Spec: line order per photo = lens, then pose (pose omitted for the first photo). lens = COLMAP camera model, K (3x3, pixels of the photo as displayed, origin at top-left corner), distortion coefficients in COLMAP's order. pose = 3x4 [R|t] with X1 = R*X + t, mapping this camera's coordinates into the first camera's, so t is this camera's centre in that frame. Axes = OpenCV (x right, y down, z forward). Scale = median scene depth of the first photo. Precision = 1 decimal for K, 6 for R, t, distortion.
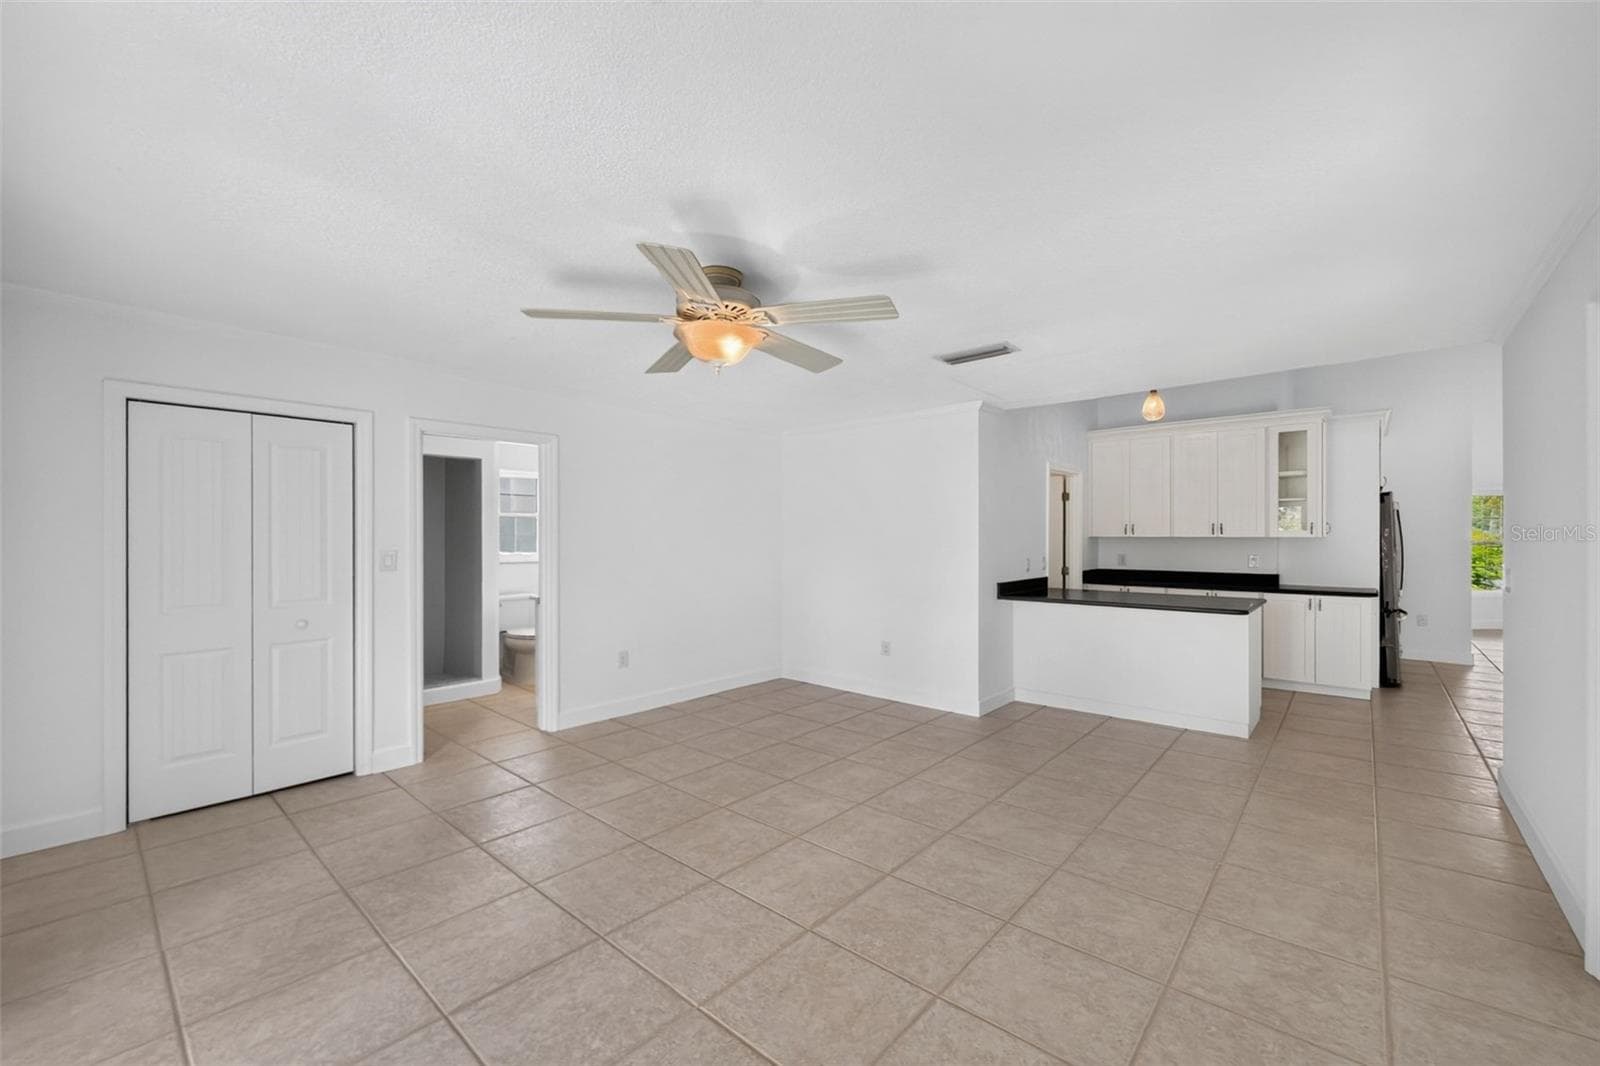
lens RADIAL K [[646.2, 0, 799.5], [0, 646.2, 512.6], [0, 0, 1]] dist [0.000596, 0.000234]
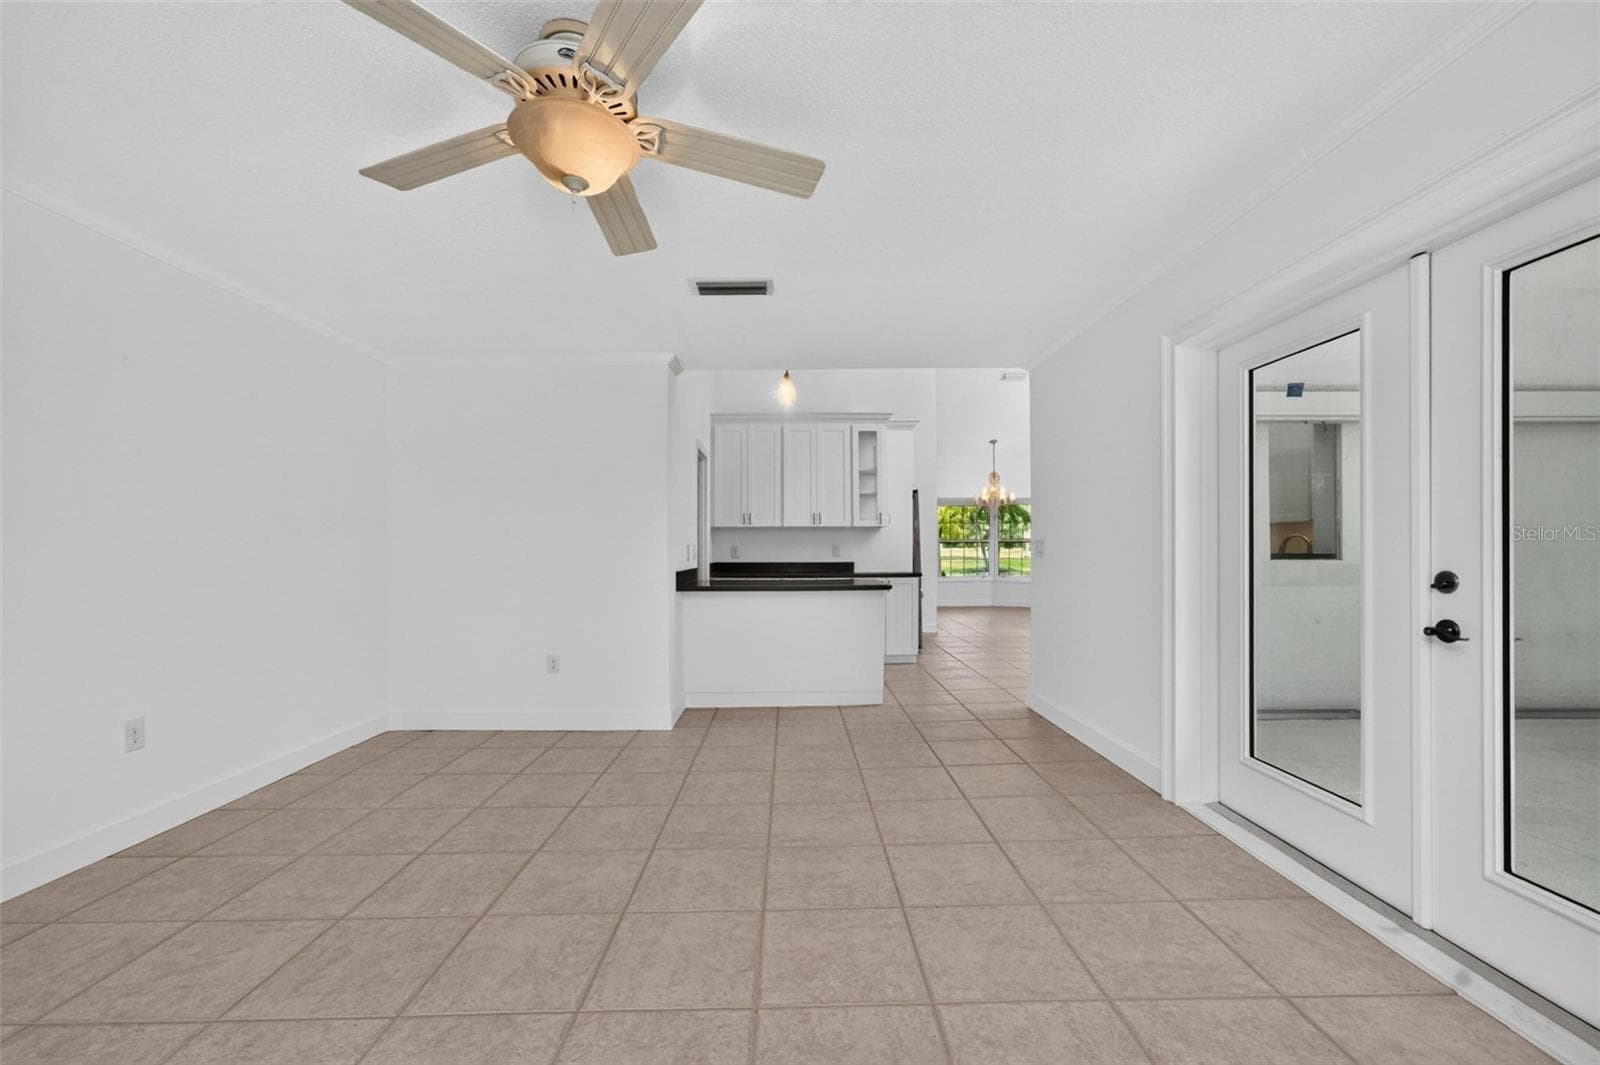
lens RADIAL K [[731.2, 0, 818.9], [0, 731.2, 529.7], [0, 0, 1]] dist [0.000983, 0.000767]
pose [[0.732943, -0.004557, 0.680274, -0.295844], [0.001643, 0.999987, 0.004928, 0.066742], [-0.680288, -0.002495, 0.732941, 0.217864]]
